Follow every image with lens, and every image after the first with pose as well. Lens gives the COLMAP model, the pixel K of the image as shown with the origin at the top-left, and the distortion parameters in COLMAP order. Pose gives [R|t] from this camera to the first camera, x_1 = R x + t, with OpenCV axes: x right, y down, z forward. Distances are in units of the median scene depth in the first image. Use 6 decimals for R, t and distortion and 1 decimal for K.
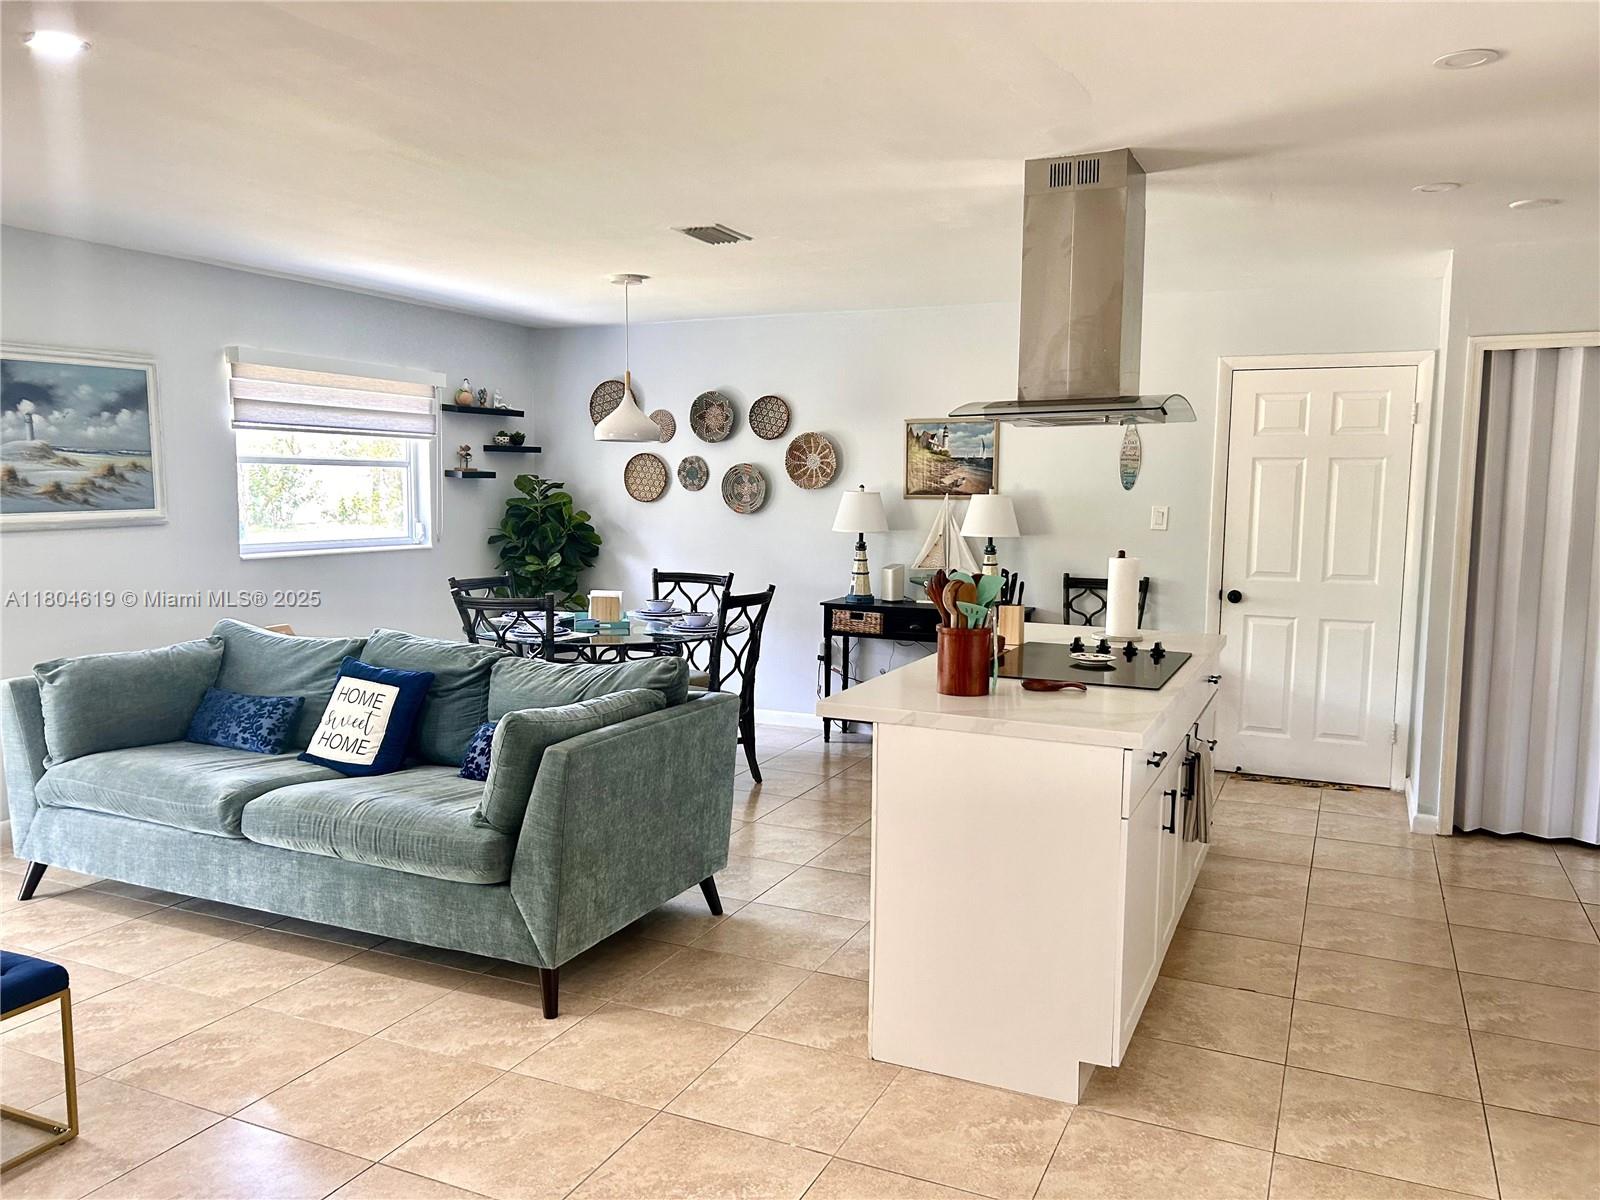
lens RADIAL K [[1204.9, 0, 806.8], [0, 1204.9, 612.9], [0, 0, 1]] dist [0.059716, -0.064799]
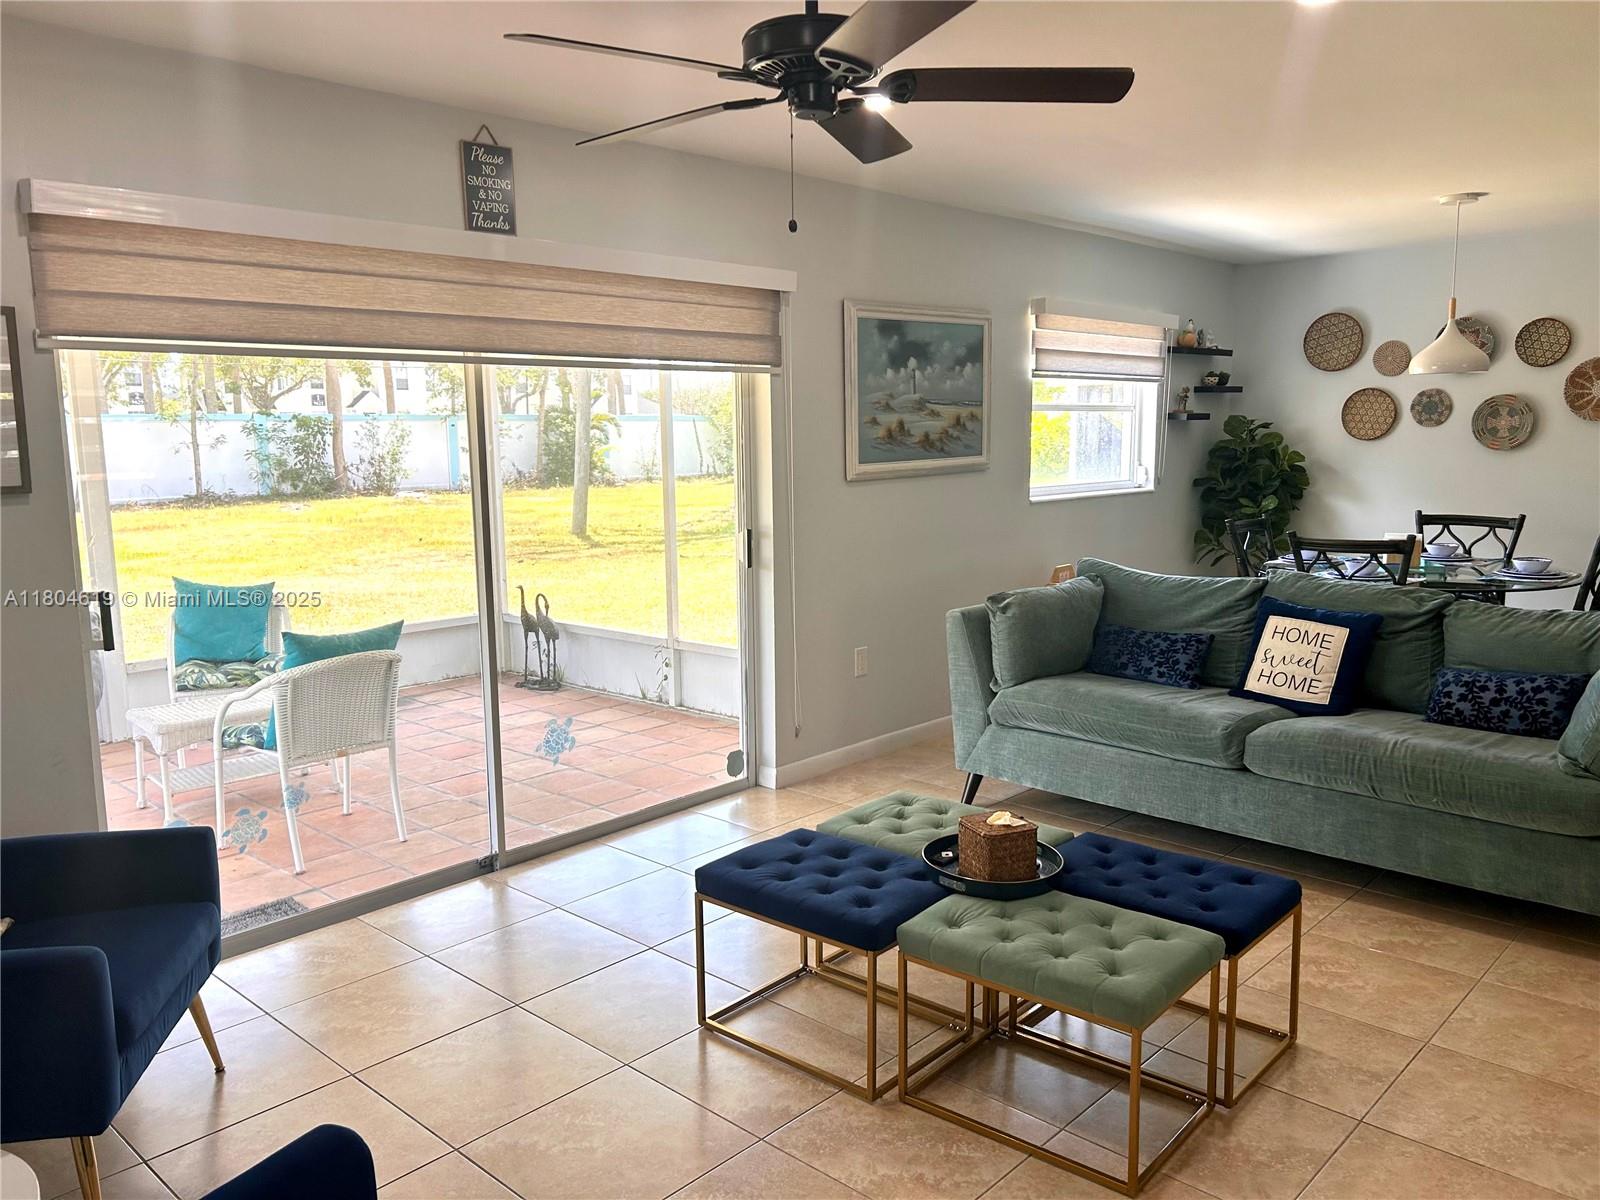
lens RADIAL K [[1210.6, 0, 800.0], [0, 1210.6, 600.0], [0, 0, 1]] dist [0.062982, -0.073821]
pose [[0.945737, 0.024024, -0.324043, -0.367463], [-0.013505, 0.999308, 0.034670, 0.008098], [0.324651, -0.028413, 0.945407, -0.075453]]
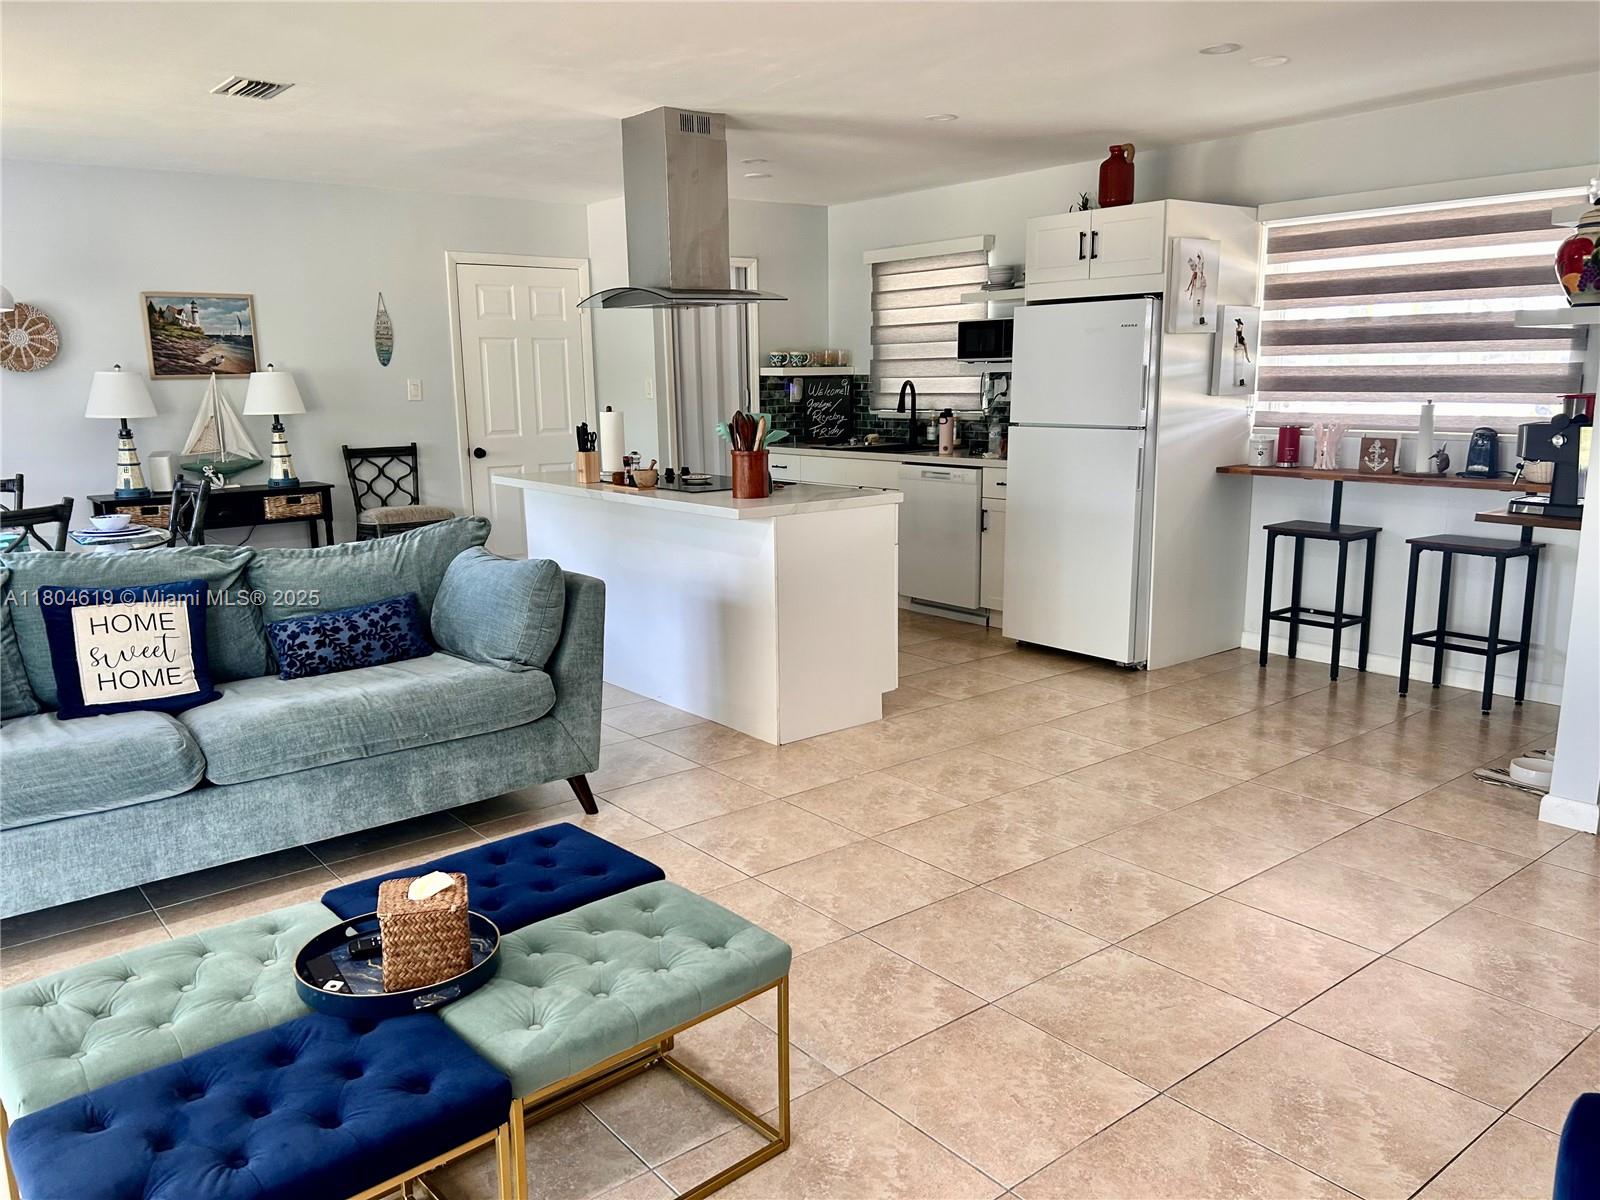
lens RADIAL K [[1199.4, 0, 801.0], [0, 1199.4, 607.0], [0, 0, 1]] dist [0.077346, -0.093980]
pose [[0.455244, -0.190351, 0.869781, -0.741055], [0.117991, 0.981162, 0.152970, -0.011446], [-0.882514, 0.032988, 0.469128, 0.183804]]
